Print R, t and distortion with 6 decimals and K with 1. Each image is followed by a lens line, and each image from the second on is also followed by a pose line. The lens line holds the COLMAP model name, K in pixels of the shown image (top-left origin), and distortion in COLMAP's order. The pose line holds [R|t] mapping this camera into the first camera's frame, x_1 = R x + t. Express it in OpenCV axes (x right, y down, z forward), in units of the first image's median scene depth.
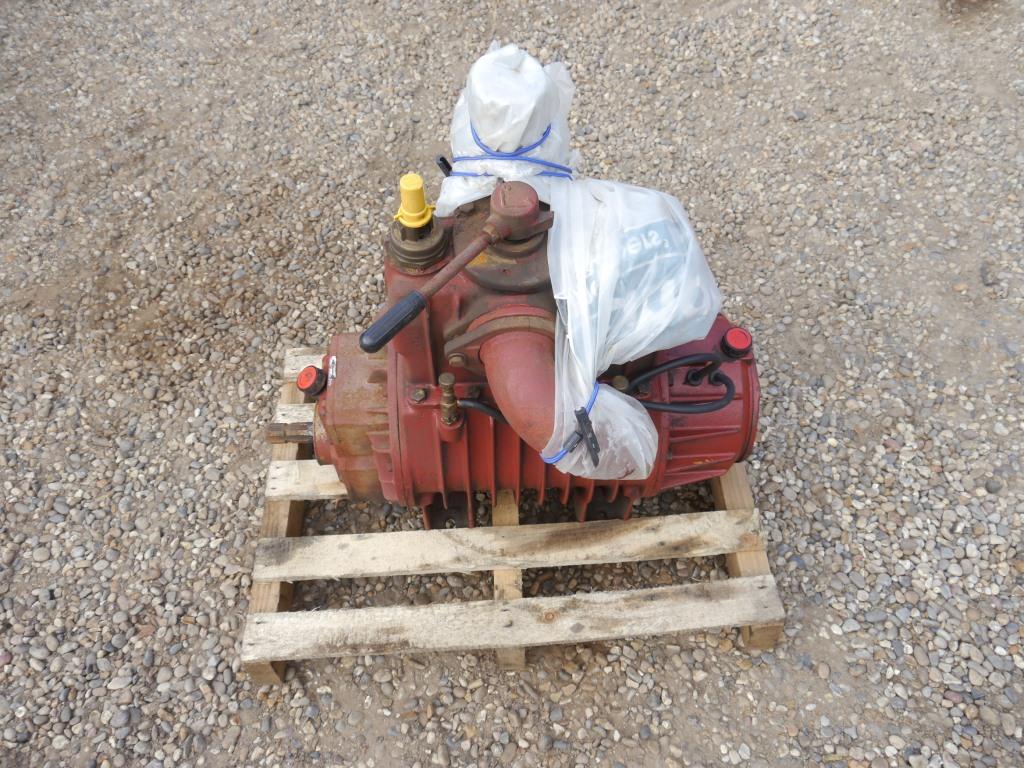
lens RADIAL K [[844.3, 0, 513.5], [0, 844.3, 384.1], [0, 0, 1]] dist [-0.035864, 0.018673]
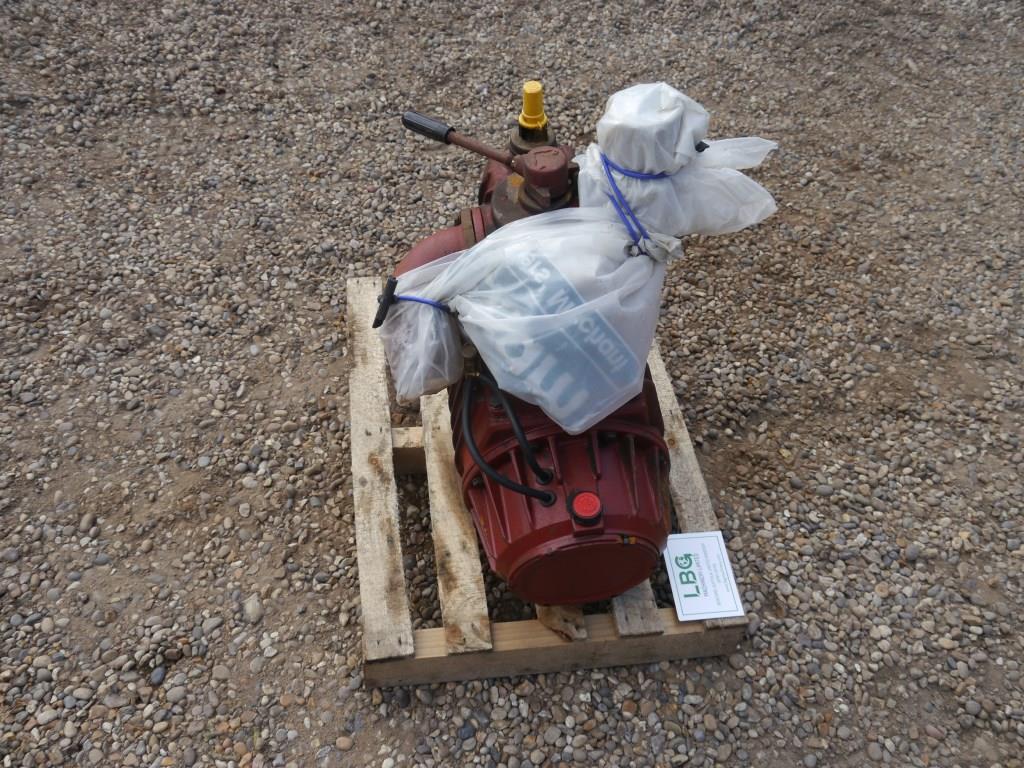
lens RADIAL K [[844.3, 0, 513.5], [0, 844.3, 384.1], [0, 0, 1]] dist [-0.035864, 0.018673]
pose [[0.088241, 0.793827, -0.601707, 0.641747], [-0.836871, 0.386699, 0.387442, -0.356129], [0.540242, 0.469363, 0.698453, 0.236701]]
